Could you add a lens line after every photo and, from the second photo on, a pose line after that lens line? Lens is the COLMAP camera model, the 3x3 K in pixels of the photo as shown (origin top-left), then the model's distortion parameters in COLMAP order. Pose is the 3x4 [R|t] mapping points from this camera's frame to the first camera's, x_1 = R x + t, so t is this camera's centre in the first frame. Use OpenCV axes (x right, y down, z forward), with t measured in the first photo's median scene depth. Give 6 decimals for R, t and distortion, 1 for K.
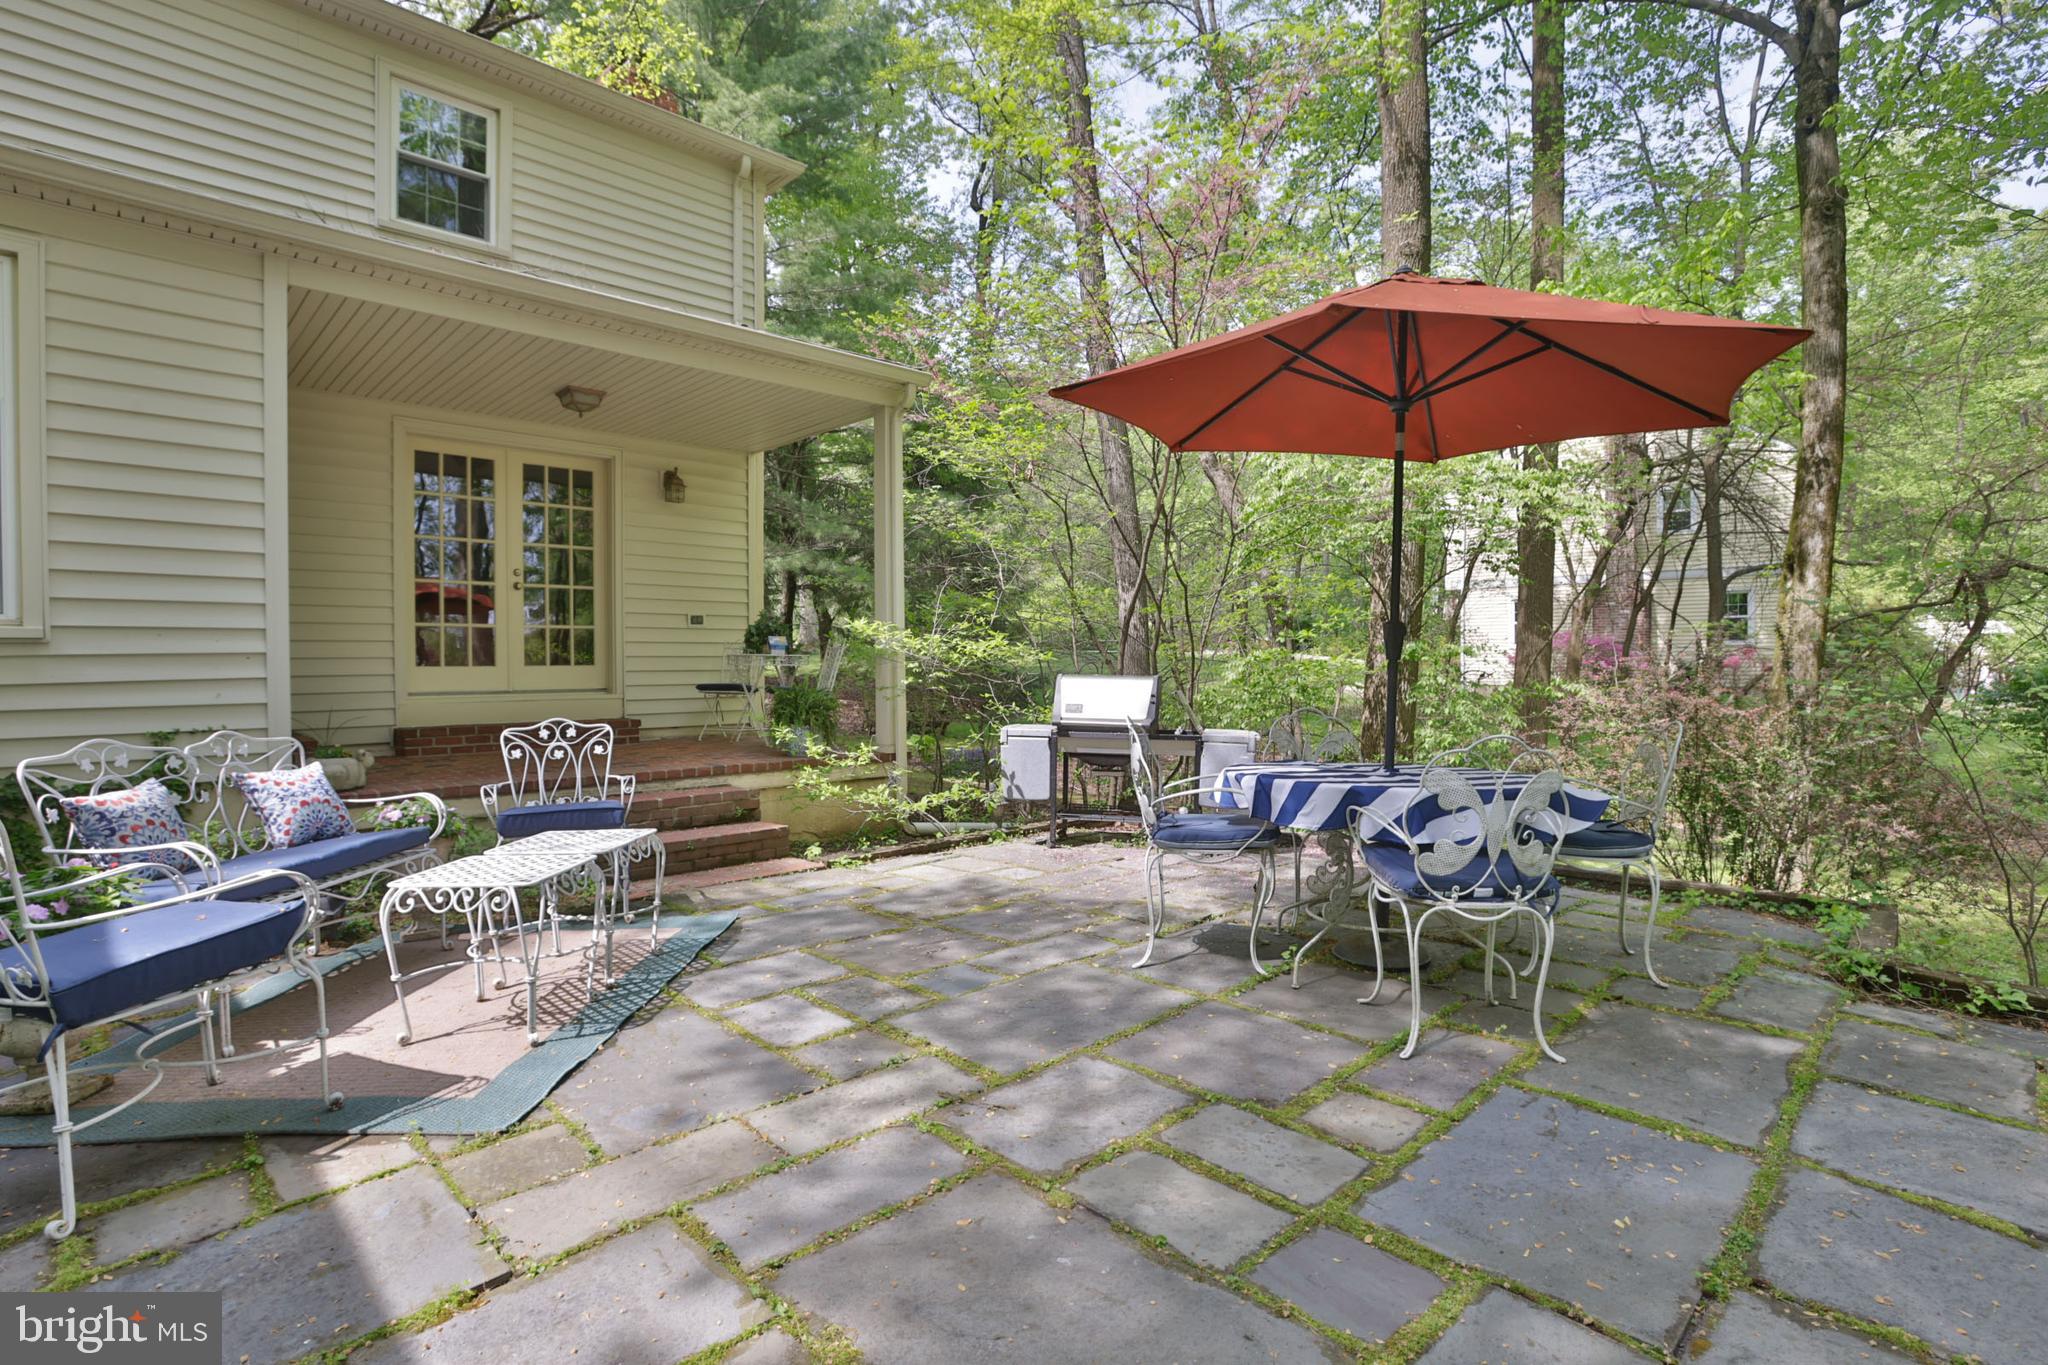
lens RADIAL K [[976.3, 0, 1017.5], [0, 976.3, 680.5], [0, 0, 1]] dist [-0.082016, 0.036448]
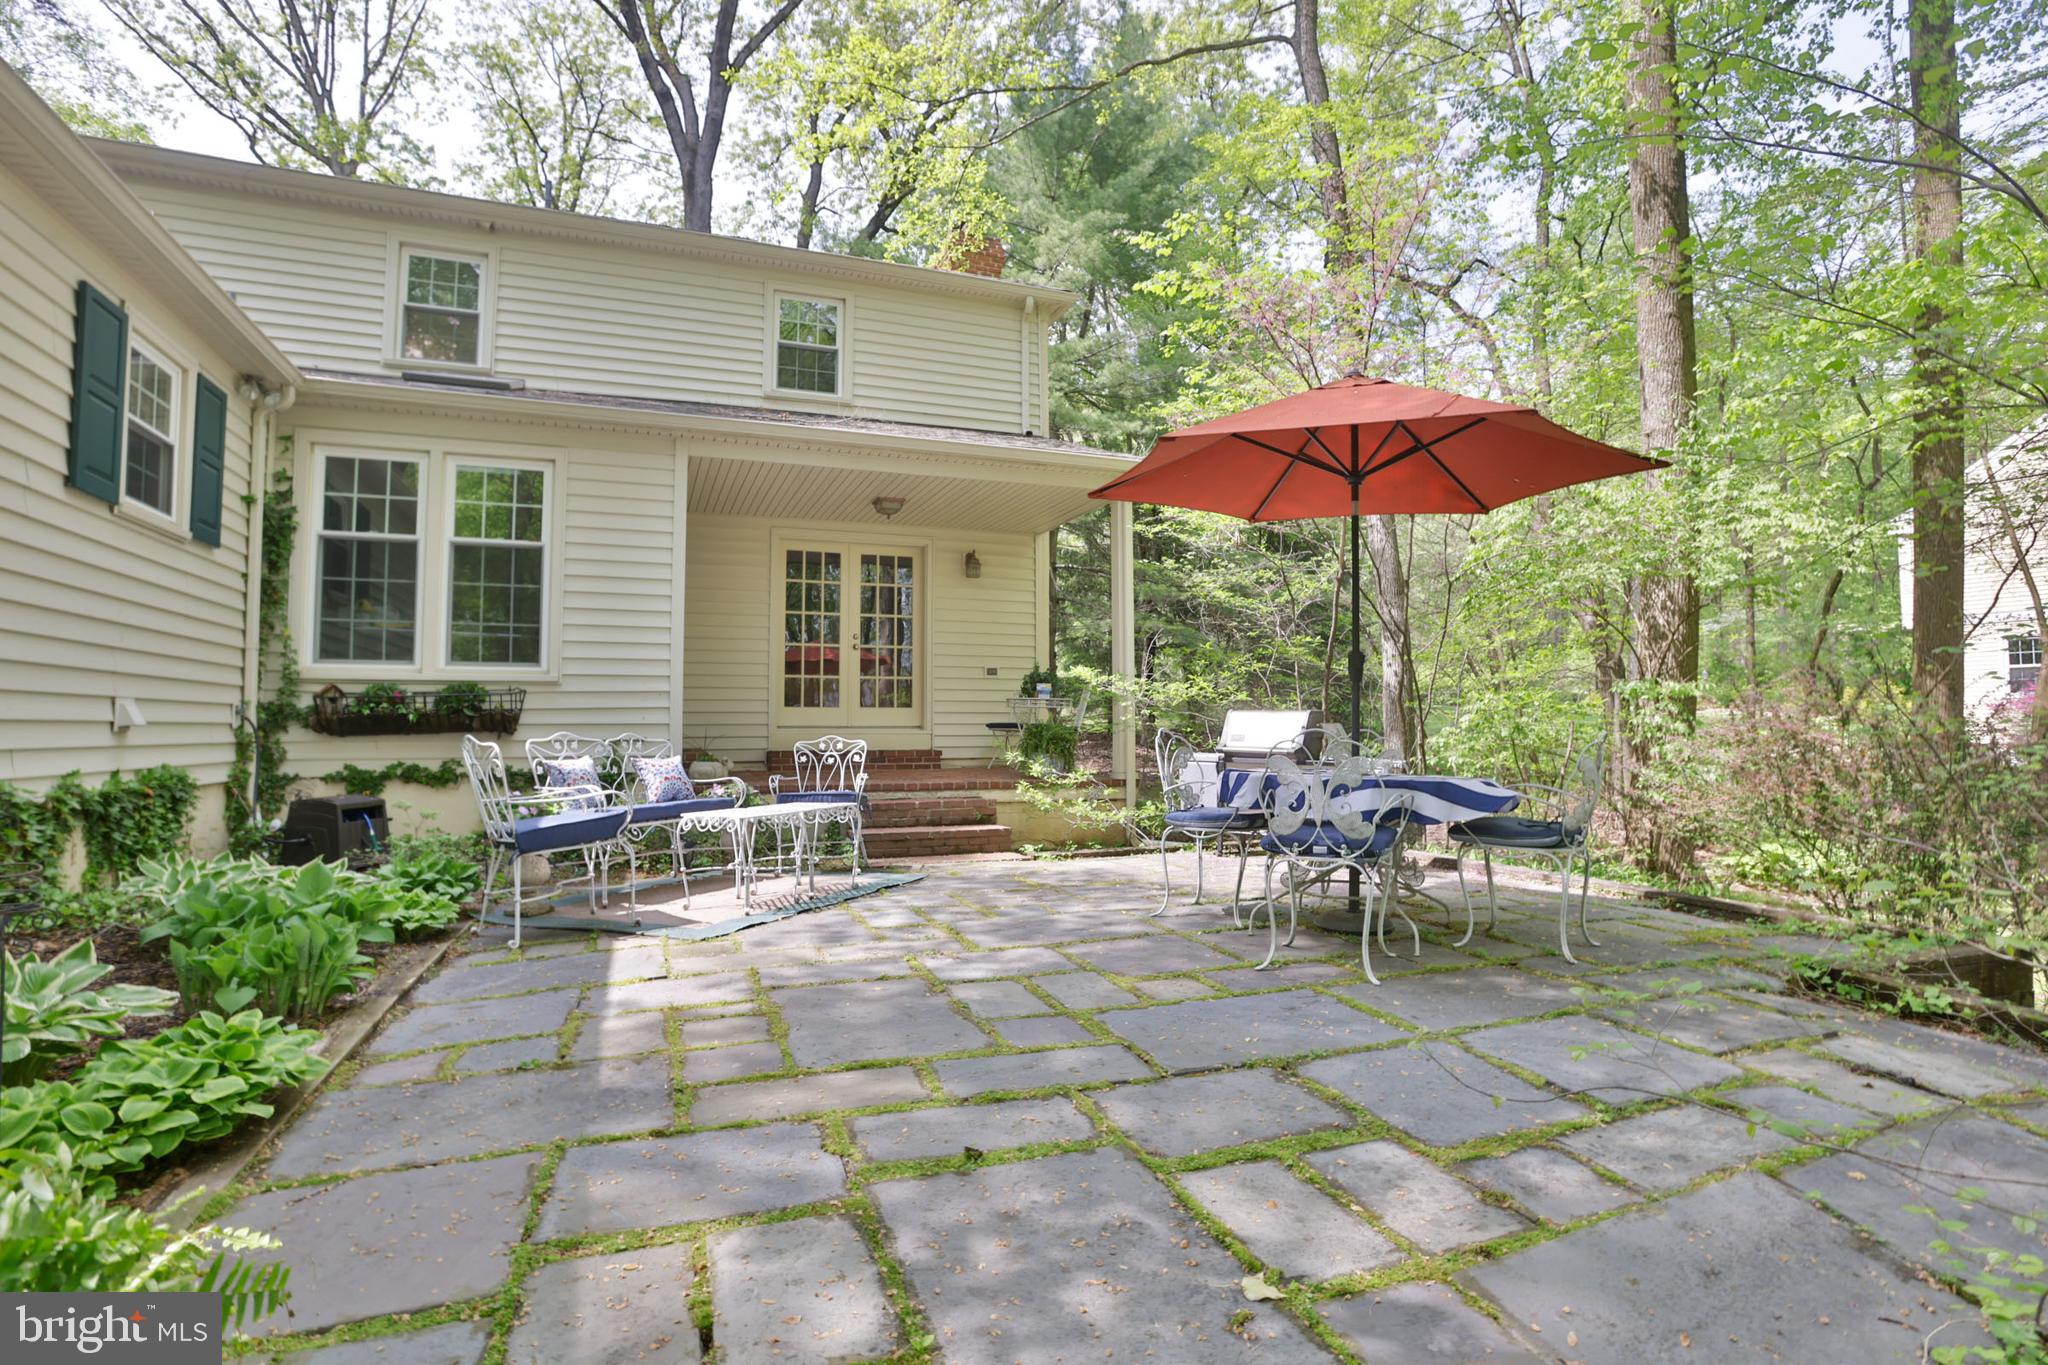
lens RADIAL K [[976.3, 0, 1017.5], [0, 976.3, 680.5], [0, 0, 1]] dist [-0.082016, 0.036448]
pose [[0.916306, -0.013364, -0.400256, 0.283268], [-0.011293, 0.998183, -0.059181, 0.031500], [0.400320, 0.058748, 0.914490, -0.178417]]
